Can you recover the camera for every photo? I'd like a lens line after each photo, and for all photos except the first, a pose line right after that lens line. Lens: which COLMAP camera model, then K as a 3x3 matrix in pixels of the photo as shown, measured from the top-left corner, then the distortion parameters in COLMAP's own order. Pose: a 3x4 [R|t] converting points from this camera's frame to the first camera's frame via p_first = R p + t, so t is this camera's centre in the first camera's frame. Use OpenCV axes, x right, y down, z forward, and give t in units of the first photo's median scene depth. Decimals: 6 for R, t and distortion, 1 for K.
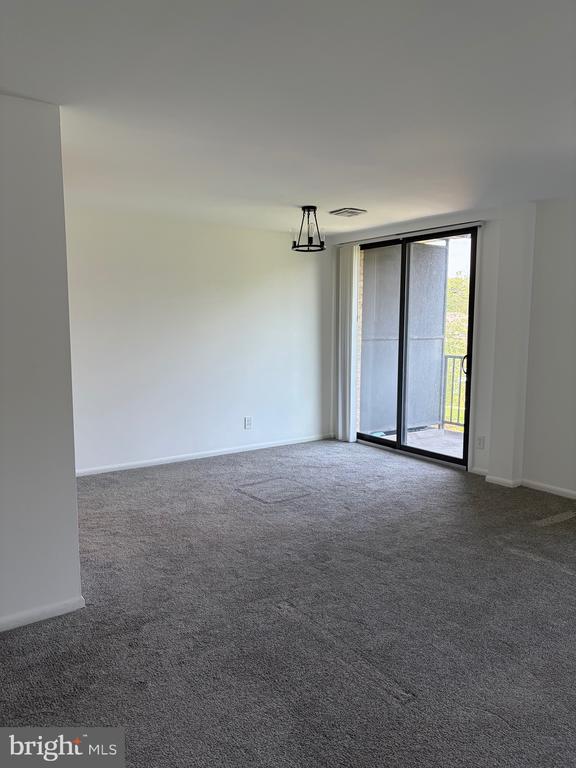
lens RADIAL K [[581.3, 0, 288.0], [0, 581.3, 384.0], [0, 0, 1]] dist [0.053577, -0.059560]
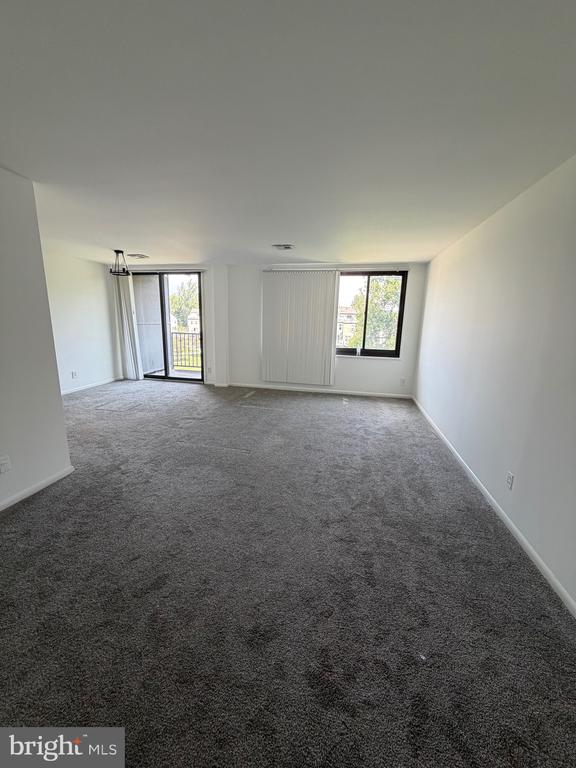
lens RADIAL K [[306.4, 0, 287.3], [0, 306.4, 382.2], [0, 0, 1]] dist [0.000823, 0.000088]
pose [[0.730000, -0.126936, 0.671556, -0.262877], [0.053678, 0.990214, 0.128818, 0.009199], [-0.681336, -0.057989, 0.729670, -0.079722]]
